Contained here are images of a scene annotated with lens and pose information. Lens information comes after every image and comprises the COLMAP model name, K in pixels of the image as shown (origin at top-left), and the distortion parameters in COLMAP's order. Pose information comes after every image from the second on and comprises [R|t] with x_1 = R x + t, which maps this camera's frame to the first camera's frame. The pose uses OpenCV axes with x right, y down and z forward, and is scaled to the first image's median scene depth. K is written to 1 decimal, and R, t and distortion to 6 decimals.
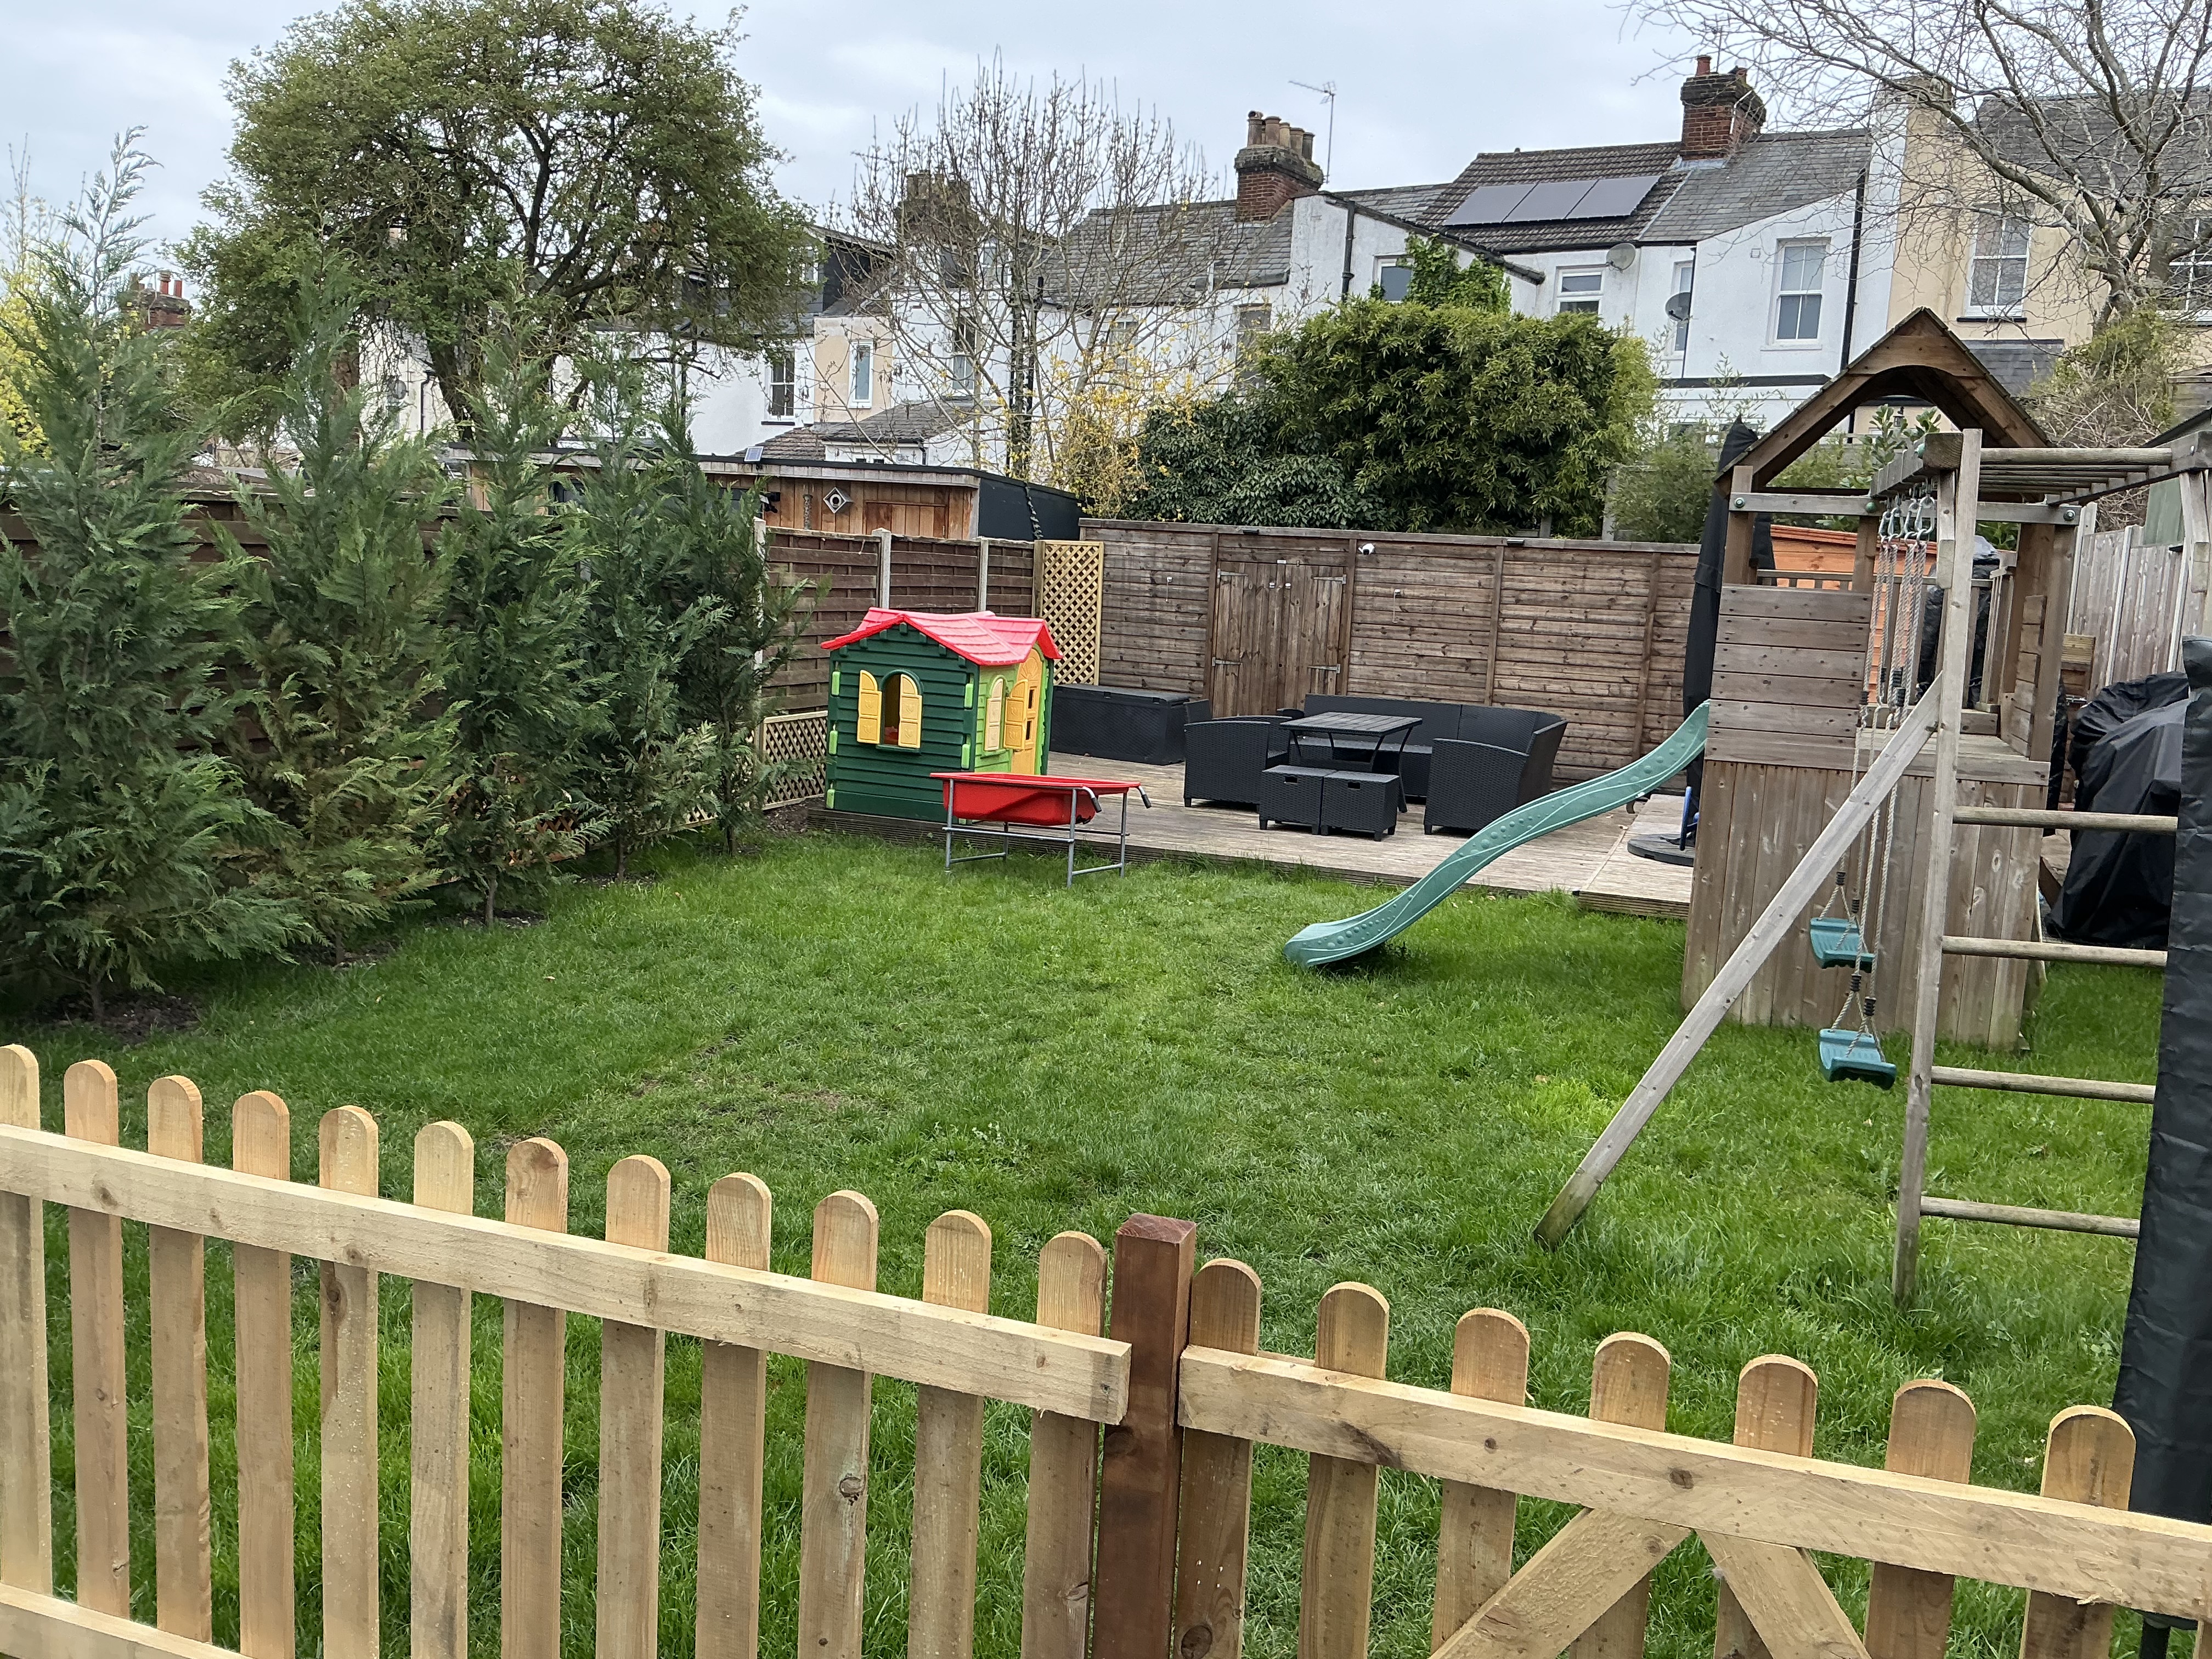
lens RADIAL K [[1850.7, 0, 1106.0], [0, 1850.7, 829.5], [0, 0, 1]] dist [0.175136, -0.379626]
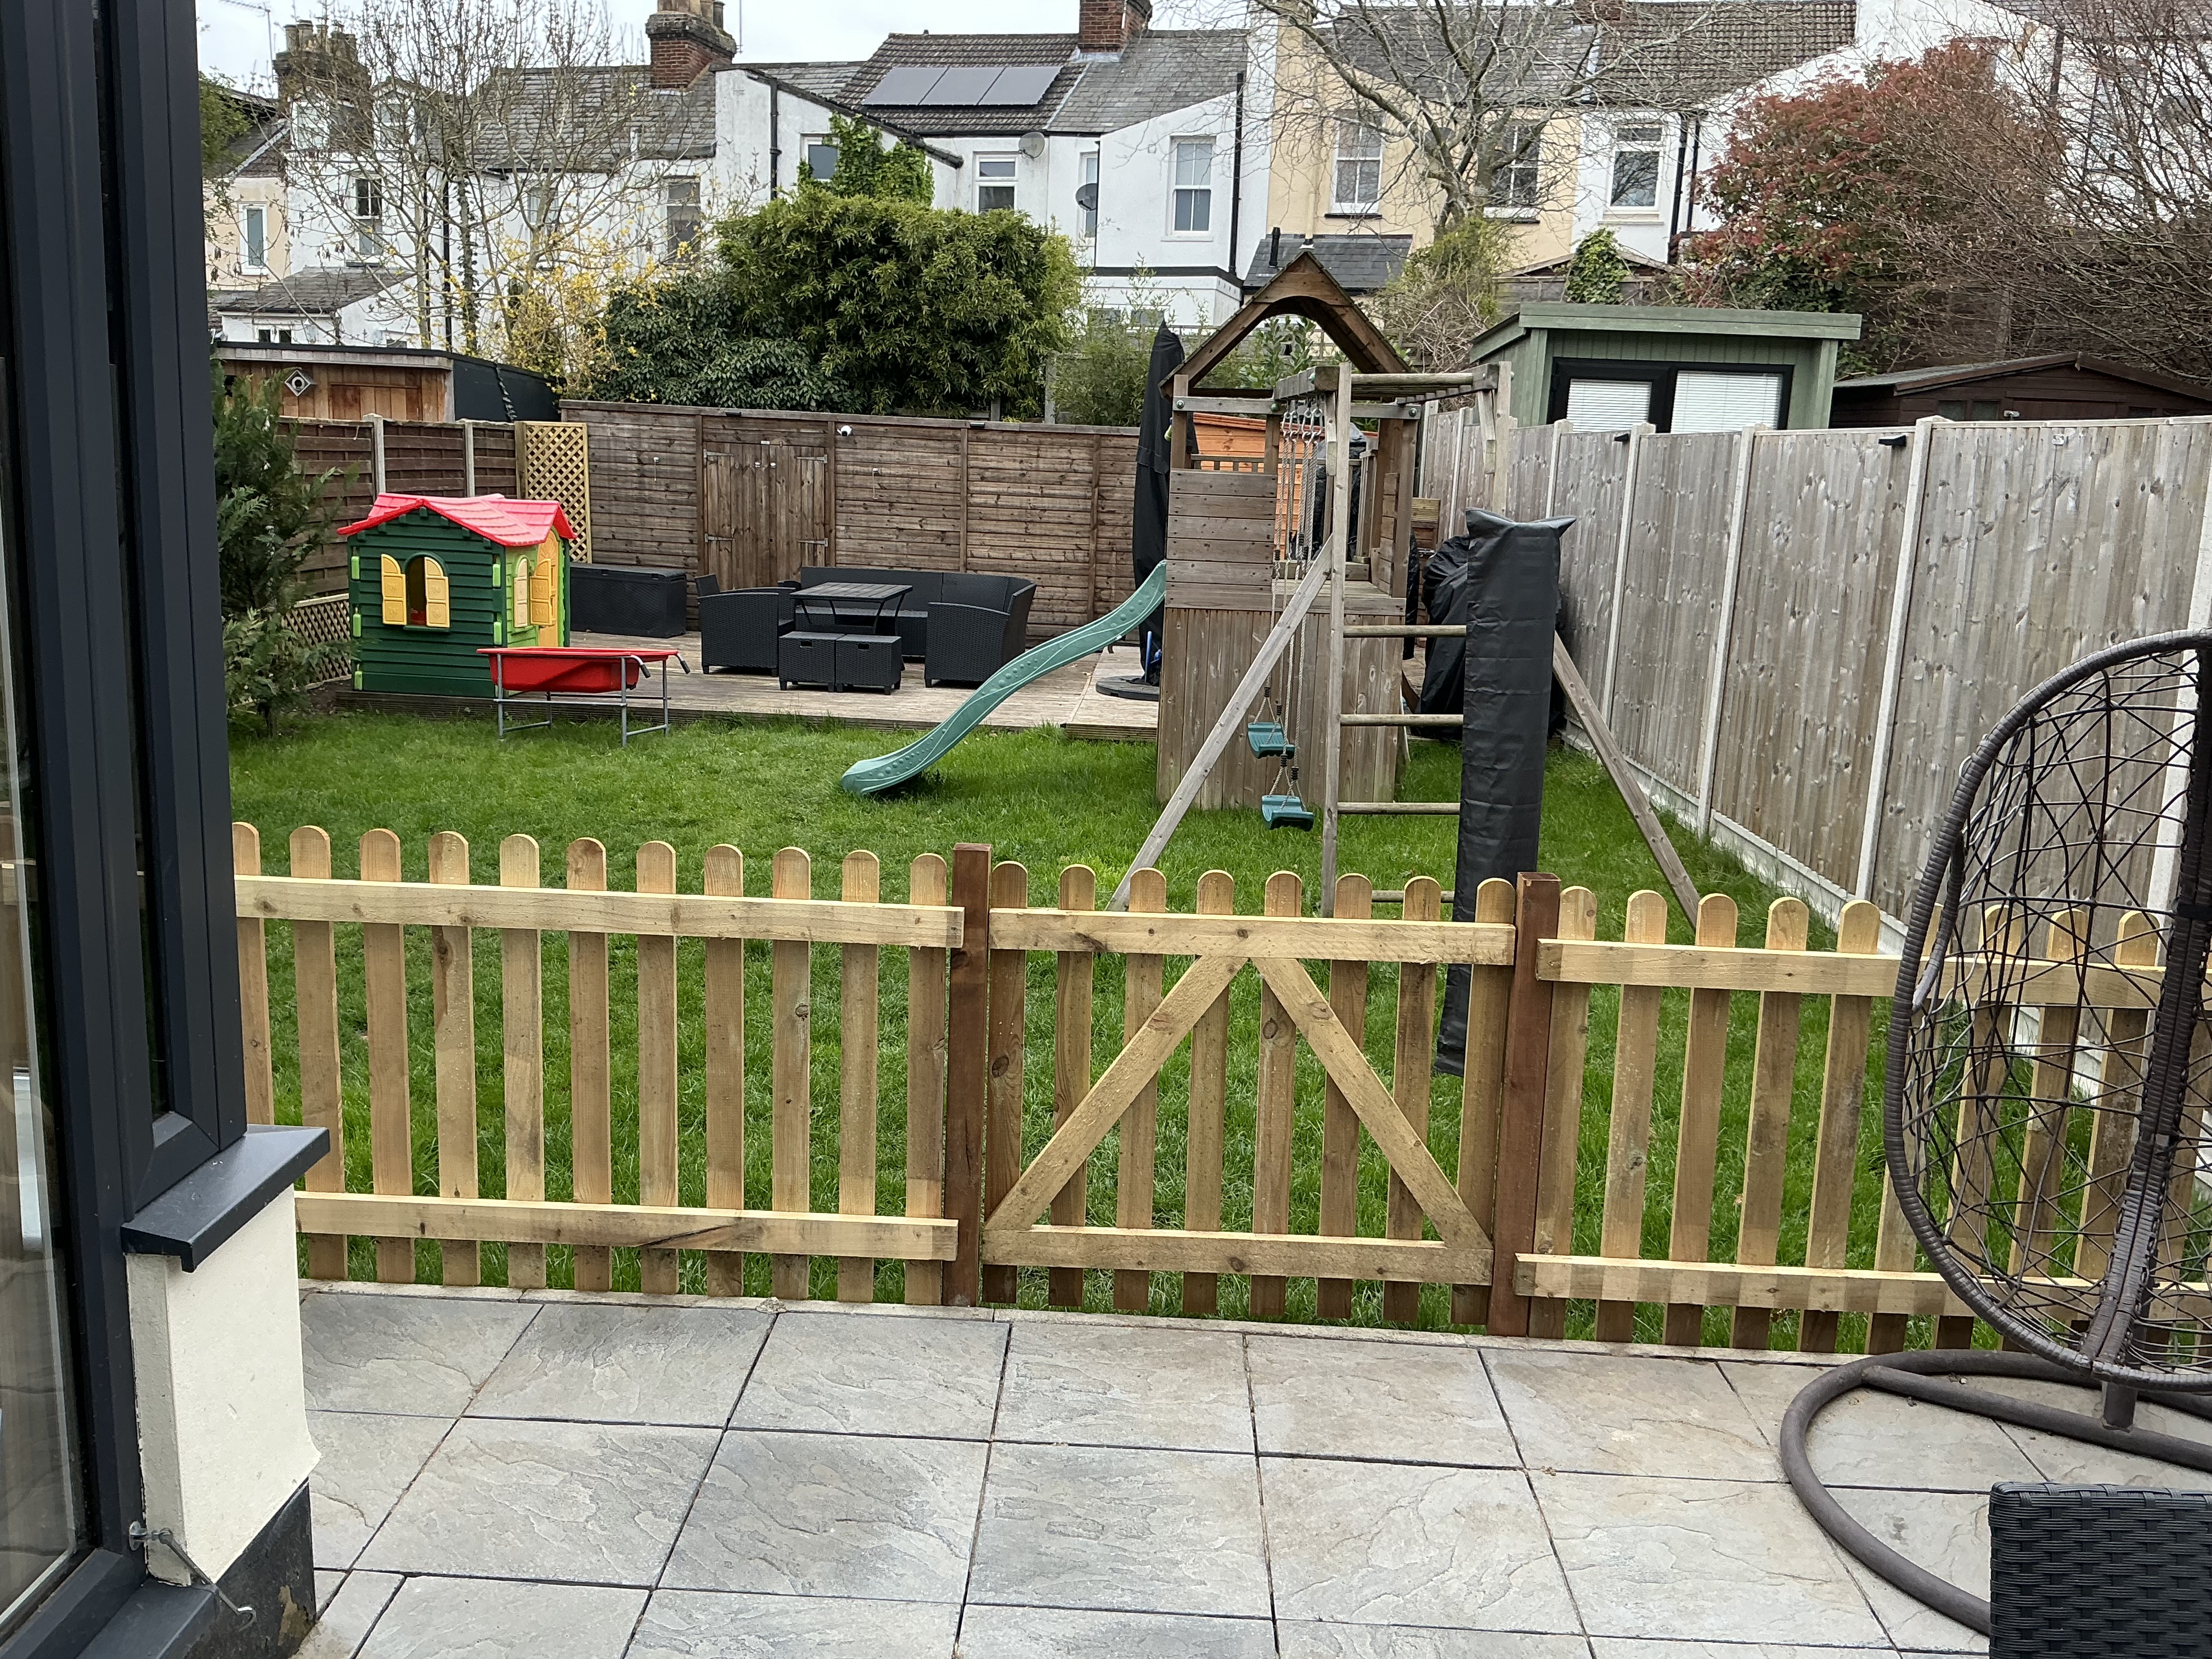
lens RADIAL K [[1850.7, 0, 1106.0], [0, 1850.7, 829.5], [0, 0, 1]] dist [0.175136, -0.379626]
pose [[0.954427, -0.074148, 0.289086, -0.054050], [0.054619, 0.995682, 0.075058, 0.009093], [-0.293403, -0.055847, 0.954356, -0.115252]]
